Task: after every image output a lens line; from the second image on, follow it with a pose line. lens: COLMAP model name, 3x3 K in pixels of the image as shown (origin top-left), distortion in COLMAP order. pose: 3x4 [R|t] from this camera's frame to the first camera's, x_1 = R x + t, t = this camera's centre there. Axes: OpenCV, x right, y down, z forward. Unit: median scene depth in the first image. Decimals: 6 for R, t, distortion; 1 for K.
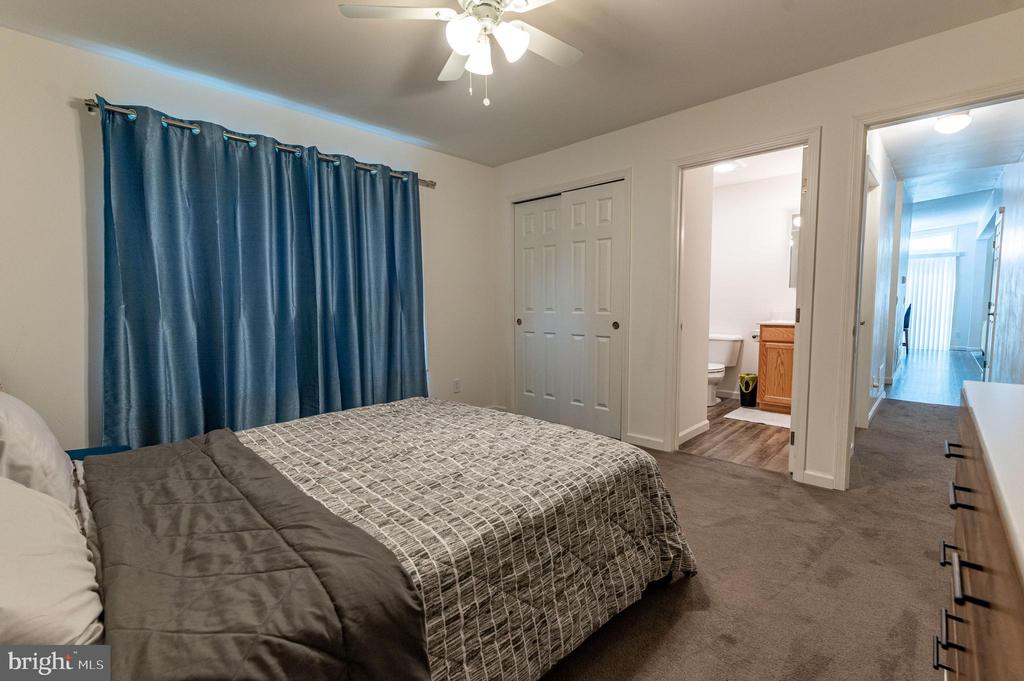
lens RADIAL K [[443.3, 0, 508.8], [0, 443.3, 339.1], [0, 0, 1]] dist [0.000266, -0.000001]
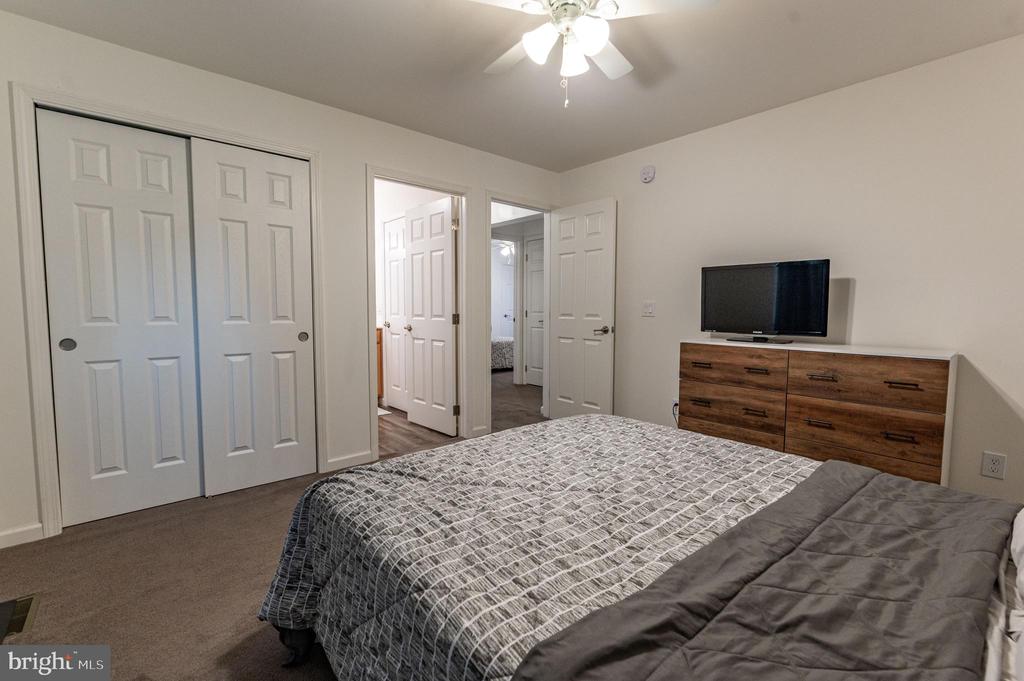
lens RADIAL K [[461.7, 0, 522.1], [0, 461.7, 342.9], [0, 0, 1]] dist [0.003177, 0.001448]
pose [[0.103884, -0.067404, 0.992303, -0.543212], [0.073469, 0.995495, 0.059930, -0.039759], [-0.991872, 0.066678, 0.108368, 0.494850]]
